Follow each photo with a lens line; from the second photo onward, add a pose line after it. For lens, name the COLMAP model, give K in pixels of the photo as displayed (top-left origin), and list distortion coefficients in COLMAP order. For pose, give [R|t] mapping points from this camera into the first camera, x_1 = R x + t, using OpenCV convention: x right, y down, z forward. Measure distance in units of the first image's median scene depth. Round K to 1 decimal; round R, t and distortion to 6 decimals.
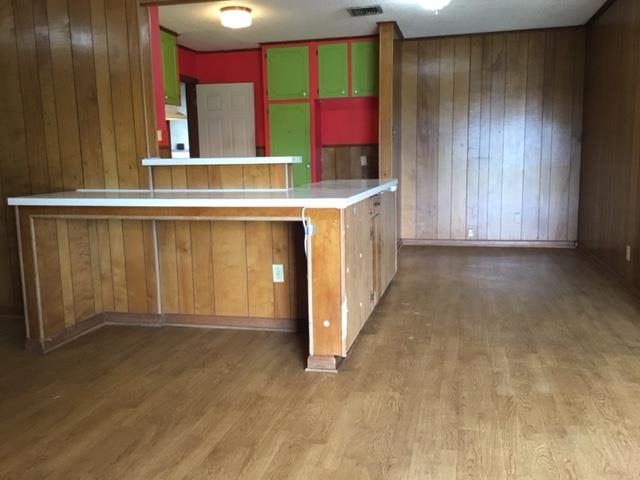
lens RADIAL K [[571.6, 0, 314.1], [0, 571.6, 244.4], [0, 0, 1]] dist [0.106721, -0.177368]
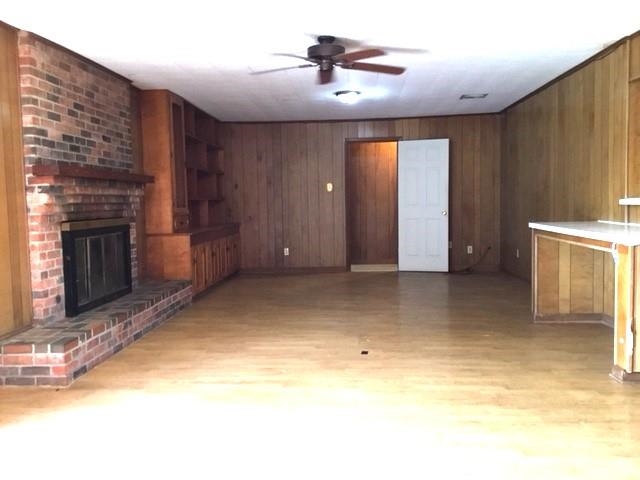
lens RADIAL K [[571.6, 0, 318.5], [0, 571.6, 240.3], [0, 0, 1]] dist [0.106721, -0.177368]
pose [[0.186362, 0.087173, -0.978606, 0.841683], [-0.131189, 0.989344, 0.063146, -0.049167], [0.973683, 0.116615, 0.195812, 0.093998]]
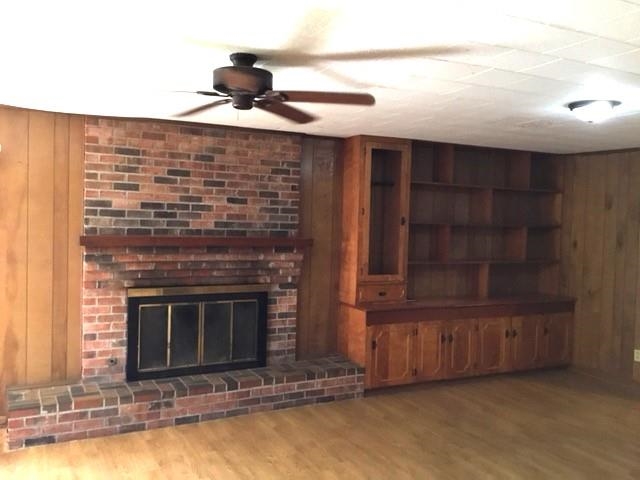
lens RADIAL K [[571.6, 0, 322.3], [0, 571.6, 236.9], [0, 0, 1]] dist [0.106721, -0.177368]
pose [[-0.749979, 0.024039, -0.661025, 0.076675], [-0.108499, 0.981333, 0.158788, -0.285489], [0.652503, 0.190808, -0.733371, 0.952163]]
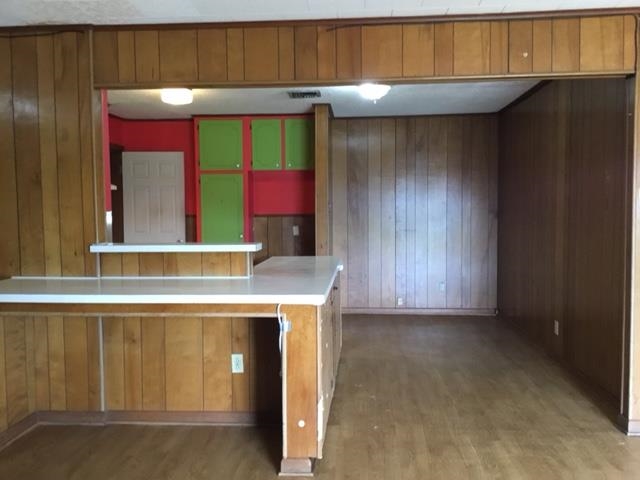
lens RADIAL K [[571.6, 0, 310.8], [0, 571.6, 237.9], [0, 0, 1]] dist [0.106721, -0.177368]
pose [[0.985918, 0.001767, 0.167220, -0.098685], [0.014519, 0.995264, -0.096120, -0.062392], [-0.166598, 0.097194, 0.981223, 0.010203]]
